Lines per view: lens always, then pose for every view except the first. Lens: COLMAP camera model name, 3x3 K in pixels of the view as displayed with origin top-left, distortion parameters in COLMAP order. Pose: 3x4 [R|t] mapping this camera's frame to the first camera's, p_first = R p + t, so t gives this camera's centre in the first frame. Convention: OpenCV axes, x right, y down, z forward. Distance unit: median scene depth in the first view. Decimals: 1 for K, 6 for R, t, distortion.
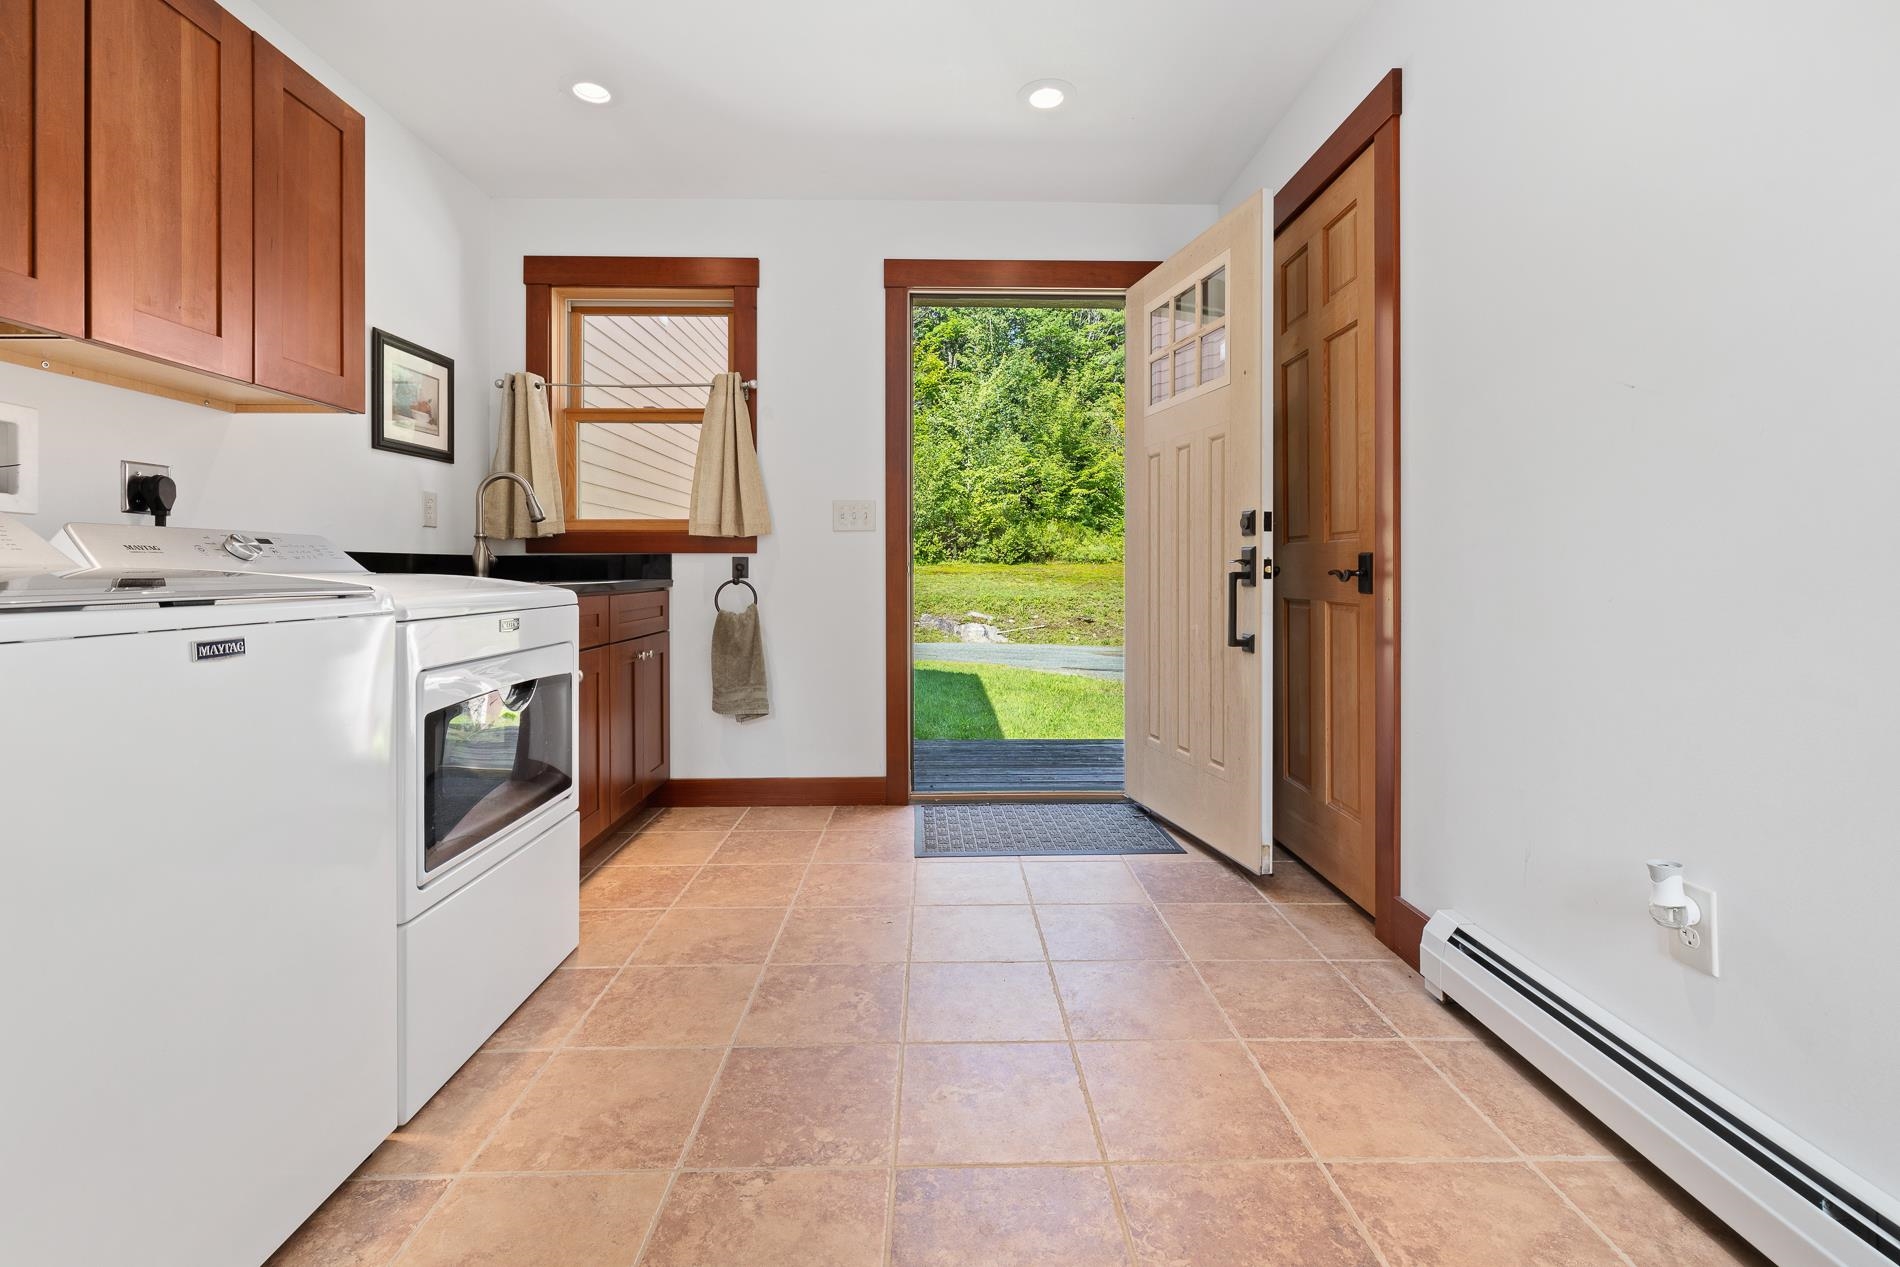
lens RADIAL K [[824.1, 0, 956.3], [0, 824.1, 575.5], [0, 0, 1]] dist [-0.000937, 0.000059]
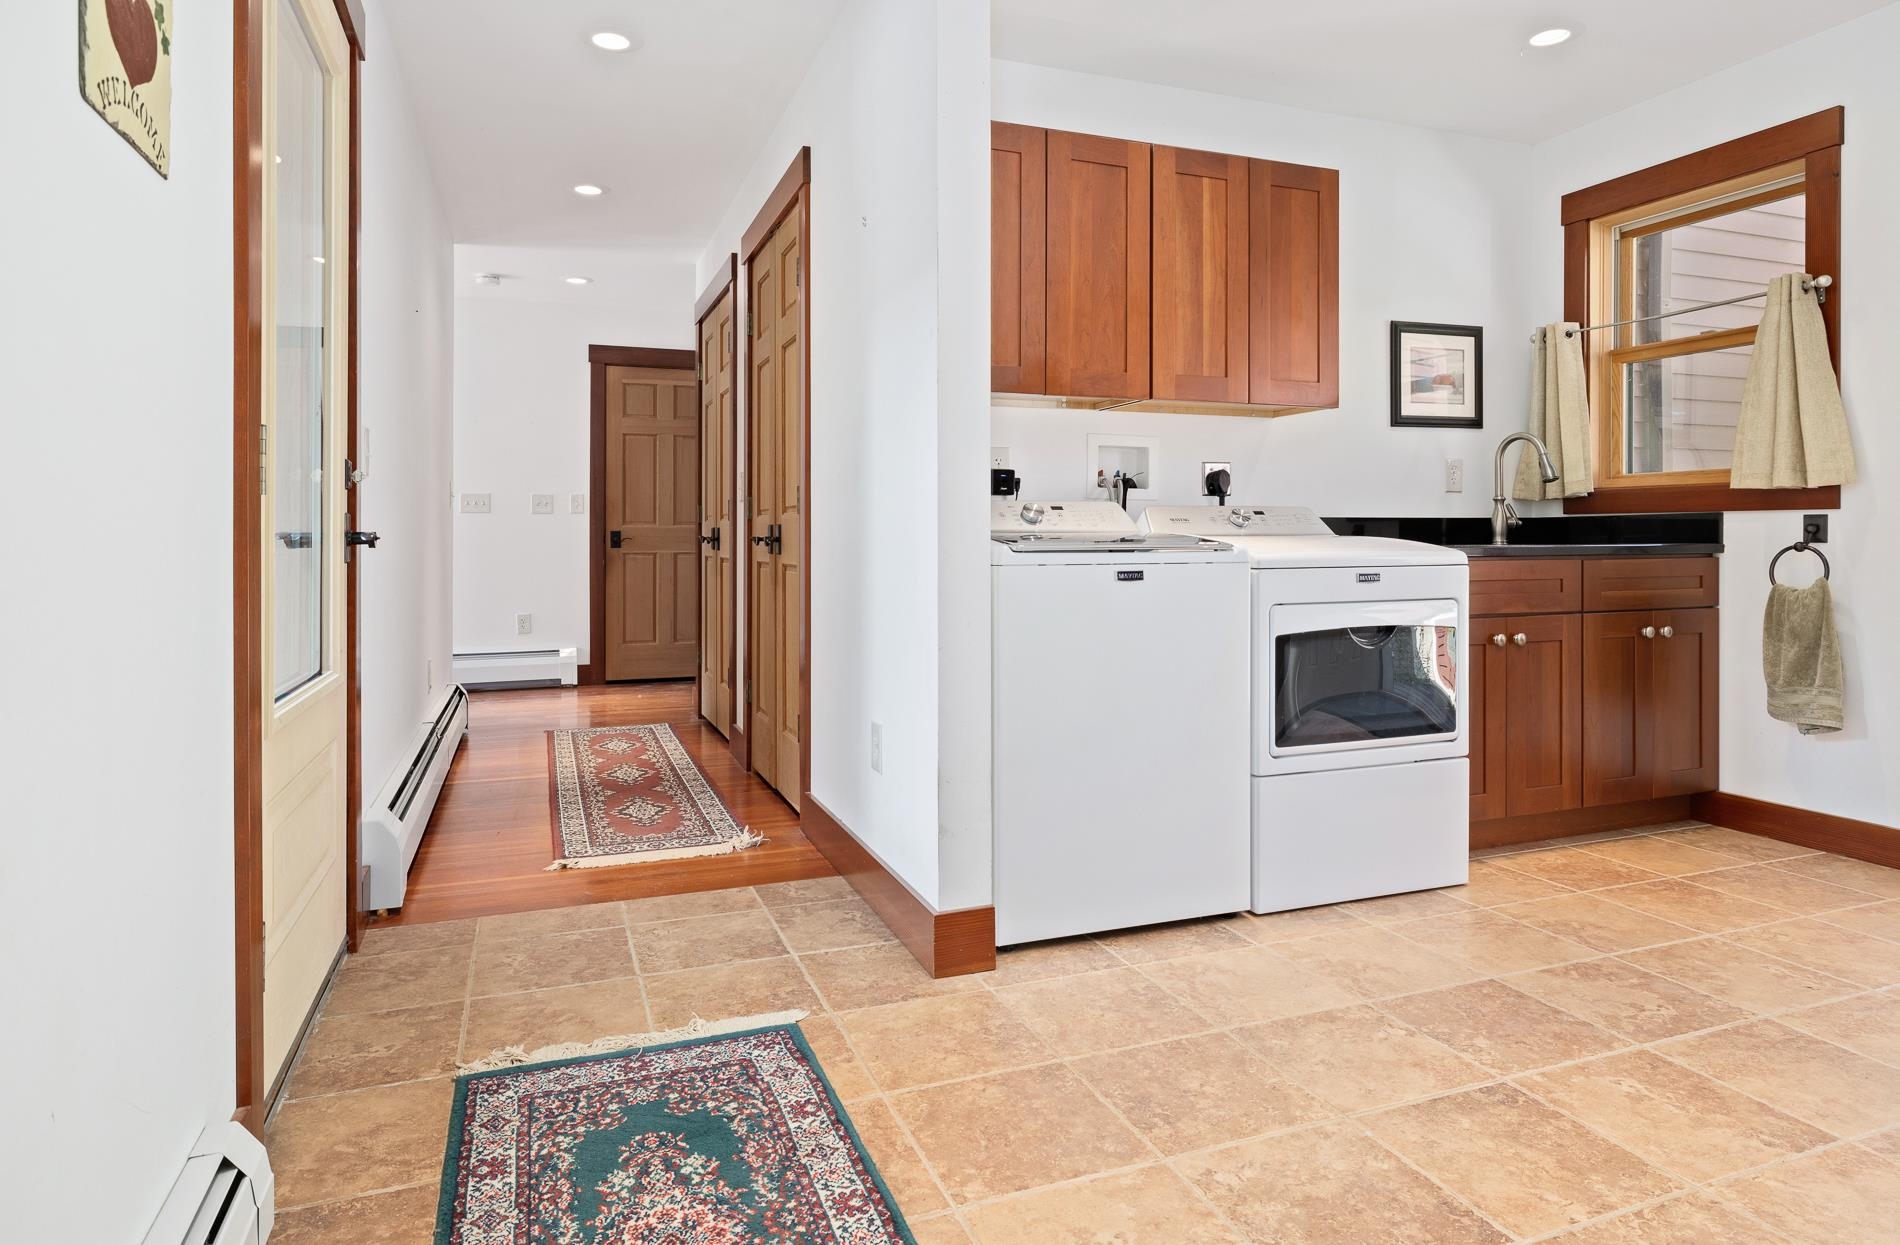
lens RADIAL K [[1081.2, 0, 943.0], [0, 1081.2, 537.7], [0, 0, 1]] dist [-0.003068, -0.000697]
pose [[0.334927, 0.001752, -0.942242, 0.543868], [-0.003216, 0.999995, 0.000716, 0.000742], [0.942239, 0.002791, 0.334931, -0.096786]]
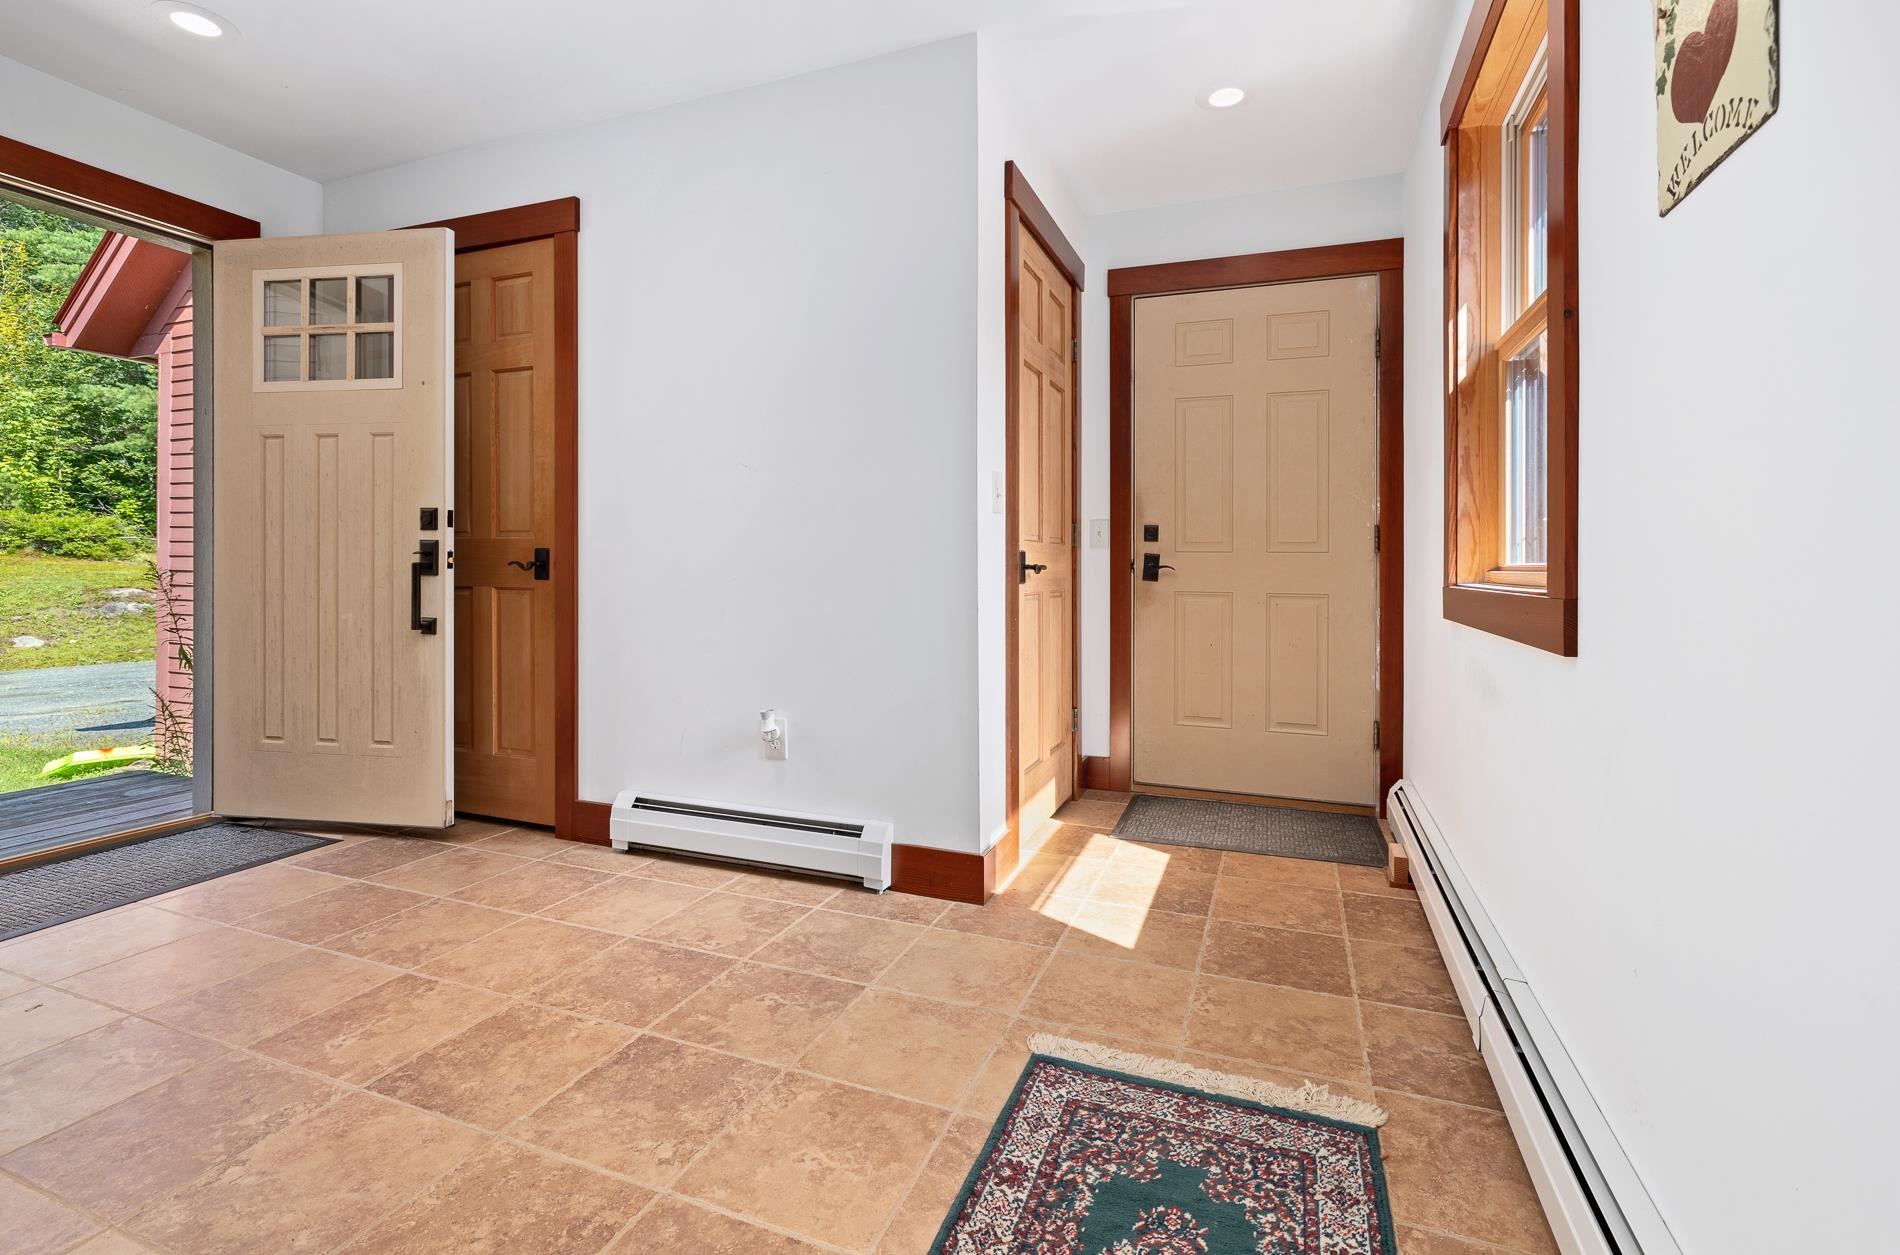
lens RADIAL K [[851.2, 0, 965.2], [0, 851.2, 566.0], [0, 0, 1]] dist [-0.004719, -0.000565]
pose [[0.375076, 0.001173, 0.926993, -0.448144], [0.000741, 0.999999, -0.001565, 0.003015], [-0.926994, 0.001274, 0.375074, -0.109688]]
